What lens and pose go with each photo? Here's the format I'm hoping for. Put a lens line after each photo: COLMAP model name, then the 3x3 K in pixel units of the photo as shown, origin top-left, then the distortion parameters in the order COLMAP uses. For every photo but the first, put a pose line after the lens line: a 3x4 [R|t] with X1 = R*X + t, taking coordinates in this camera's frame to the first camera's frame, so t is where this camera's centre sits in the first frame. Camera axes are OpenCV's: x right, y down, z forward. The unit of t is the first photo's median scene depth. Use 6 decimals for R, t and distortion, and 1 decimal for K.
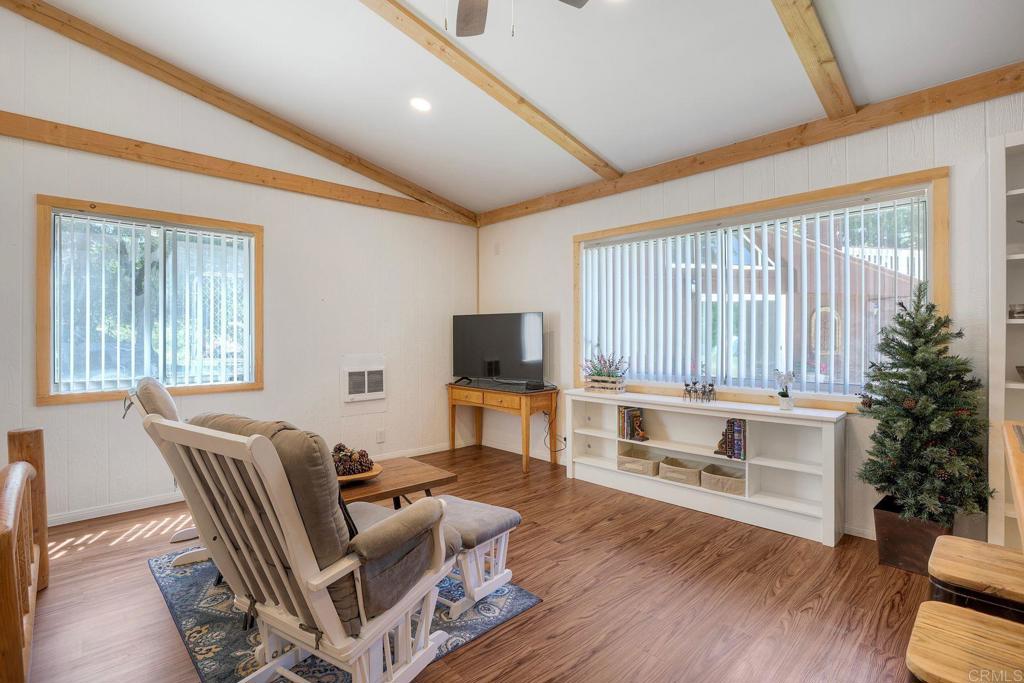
lens RADIAL K [[482.4, 0, 517.4], [0, 482.4, 337.2], [0, 0, 1]] dist [-0.046592, 0.018224]
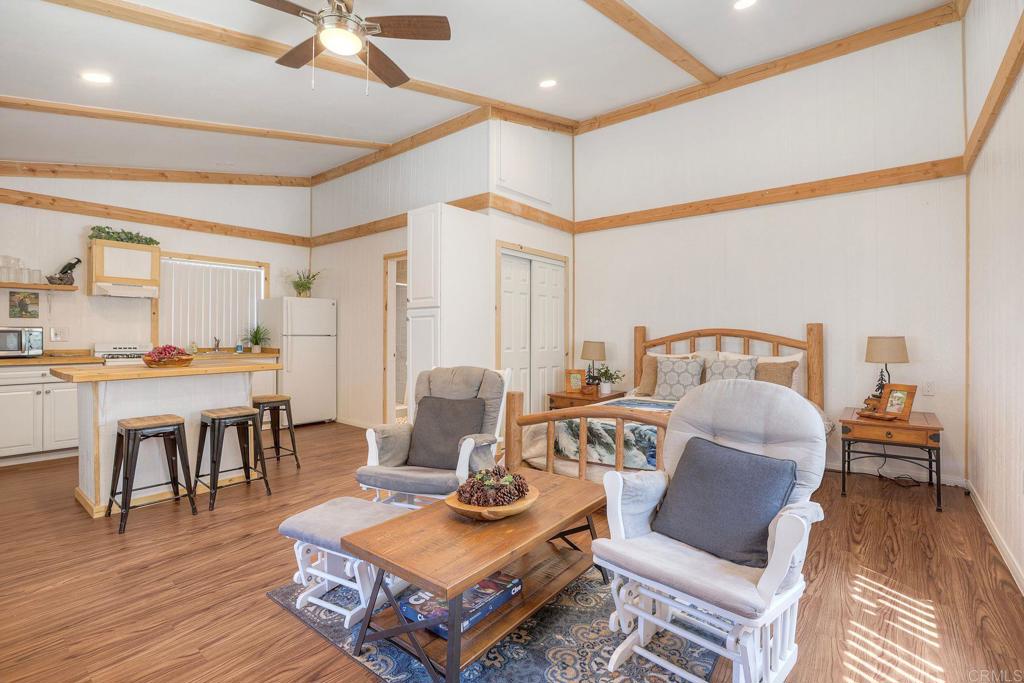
lens RADIAL K [[482.4, 0, 517.4], [0, 482.4, 337.2], [0, 0, 1]] dist [-0.046592, 0.018224]
pose [[-0.993033, 0.002171, -0.117815, -0.316361], [0.001979, 0.999997, 0.001745, 0.012650], [0.117818, 0.001499, -0.993034, 1.840168]]
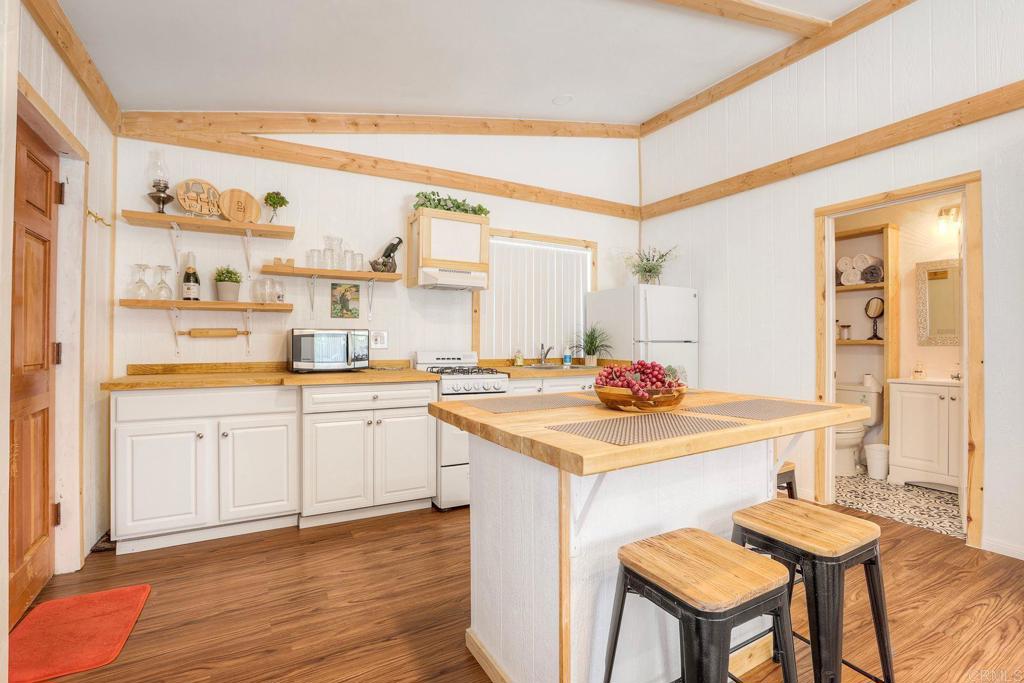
lens RADIAL K [[474.4, 0, 512.0], [0, 474.4, 341.5], [0, 0, 1]] dist [-0.042526, 0.000742]
pose [[-0.964559, 0.002193, 0.263858, 0.564653], [0.000771, 0.999985, -0.005493, 0.014905], [-0.263866, -0.005095, -0.964546, 0.986476]]
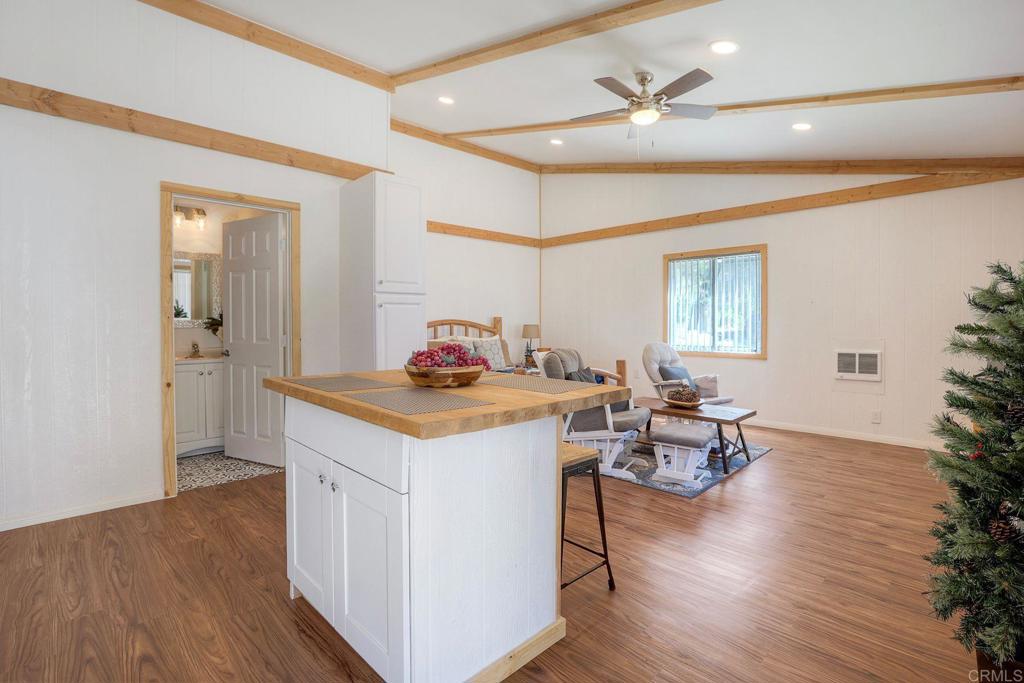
lens RADIAL K [[482.4, 0, 517.4], [0, 482.4, 337.2], [0, 0, 1]] dist [-0.046592, 0.018224]
pose [[0.000530, 0.030714, -0.999528, 1.359742], [0.001011, 0.999528, 0.030715, -0.000674], [0.999999, -0.001027, 0.000498, 0.401059]]
